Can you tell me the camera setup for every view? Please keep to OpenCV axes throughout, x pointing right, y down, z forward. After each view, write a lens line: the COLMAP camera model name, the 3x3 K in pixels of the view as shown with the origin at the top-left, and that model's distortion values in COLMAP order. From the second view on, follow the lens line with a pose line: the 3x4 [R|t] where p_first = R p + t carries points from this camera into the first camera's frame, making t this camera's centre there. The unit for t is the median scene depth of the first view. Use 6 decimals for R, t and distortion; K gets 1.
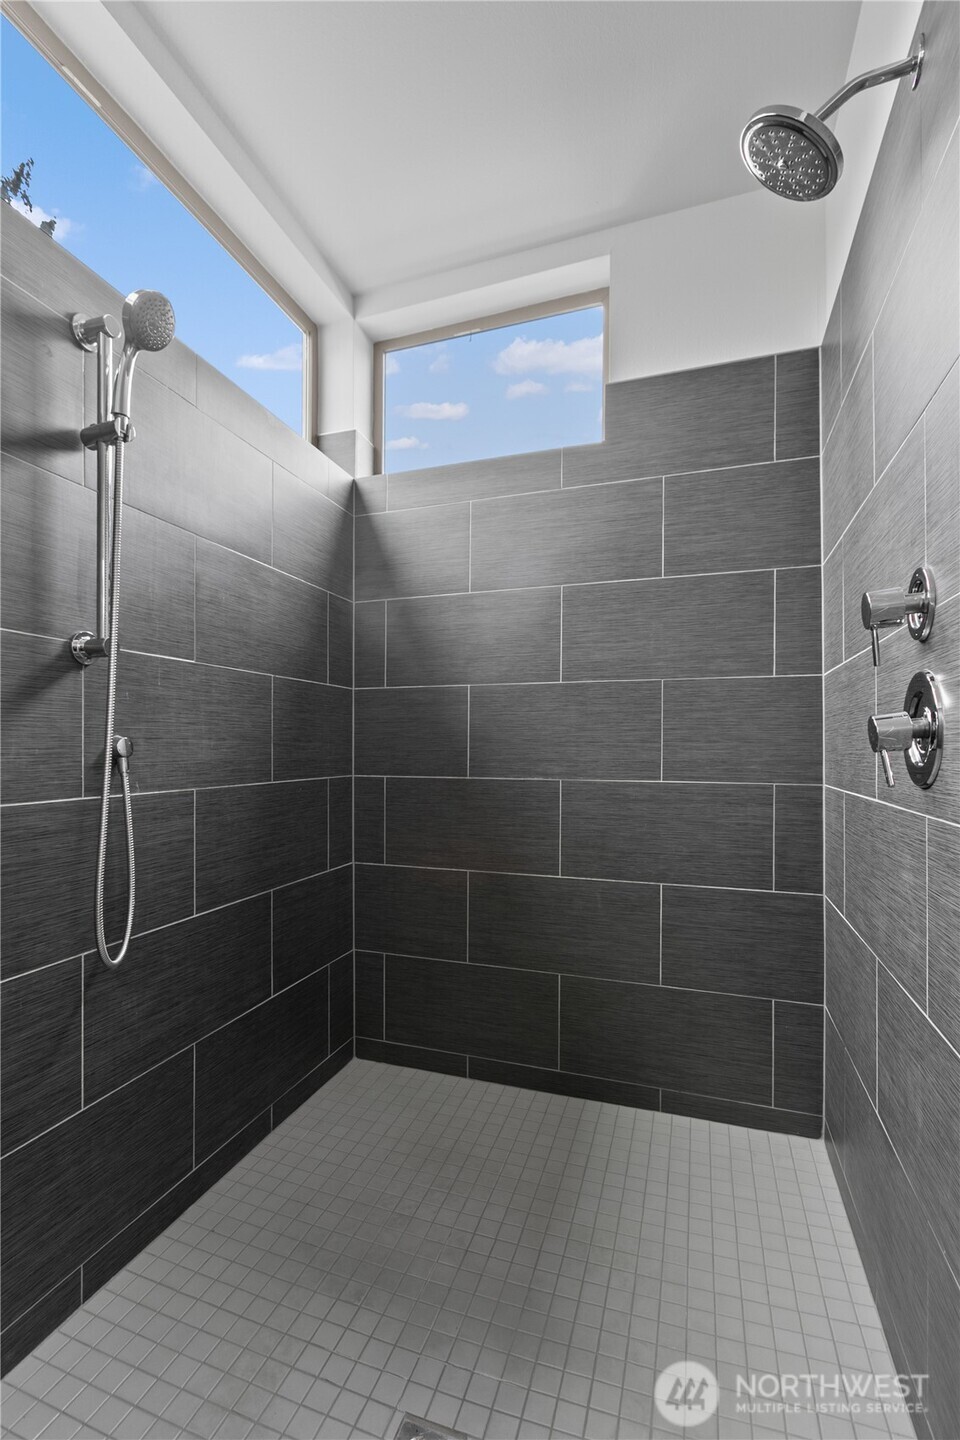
lens RADIAL K [[667.0, 0, 475.9], [0, 667.0, 743.3], [0, 0, 1]] dist [0.001236, 0.000259]
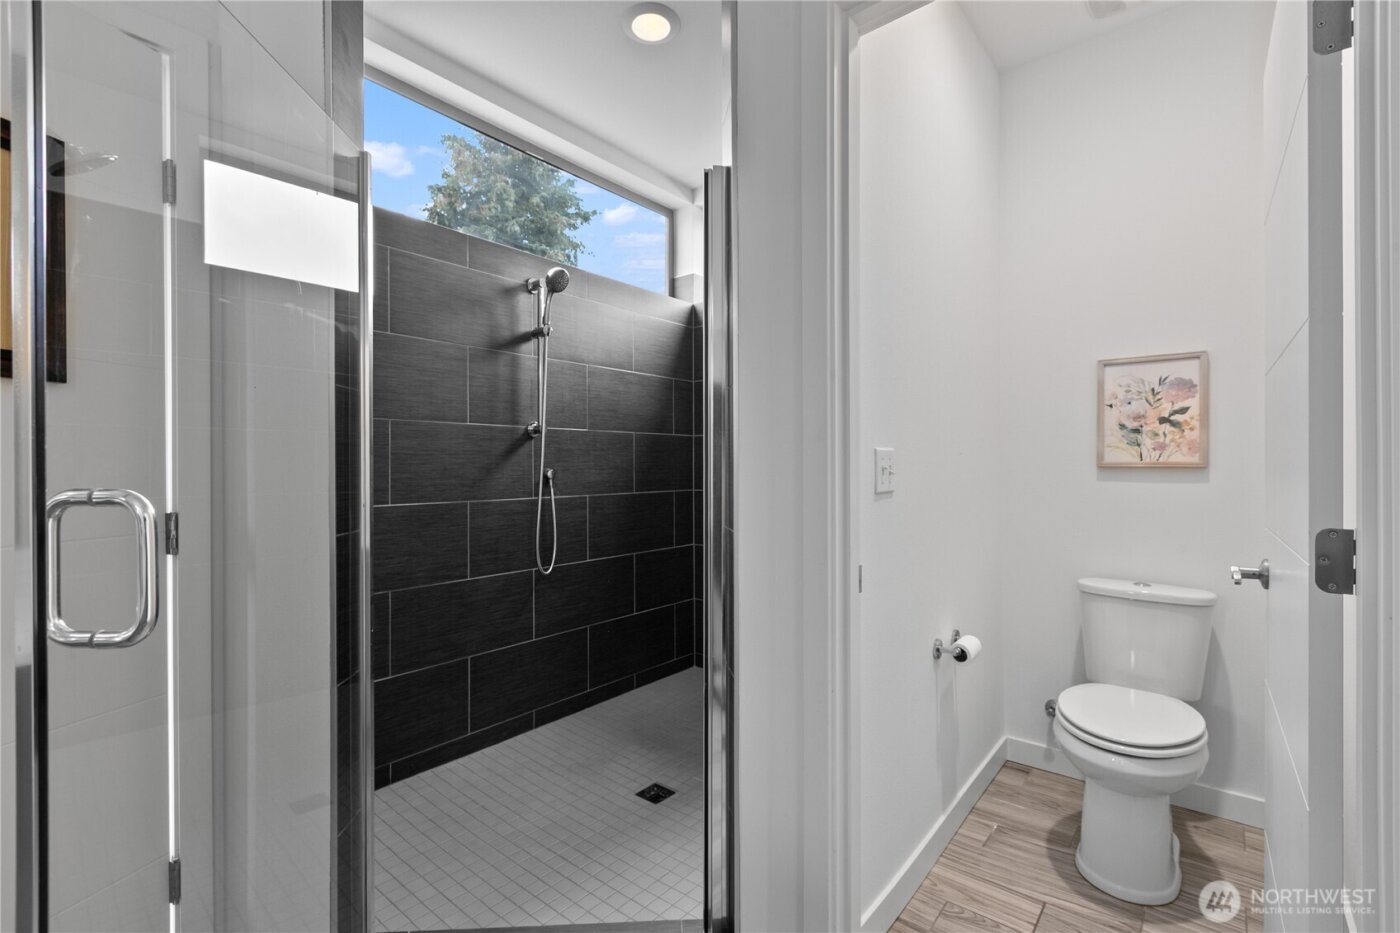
lens RADIAL K [[626.6, 0, 700.4], [0, 626.6, 473.4], [0, 0, 1]] dist [-0.000757, -0.000326]
pose [[0.941923, 0.010018, -0.335679, 0.559599], [-0.002279, 0.999723, 0.023440, -0.043599], [0.335820, -0.021313, 0.941685, -0.680554]]
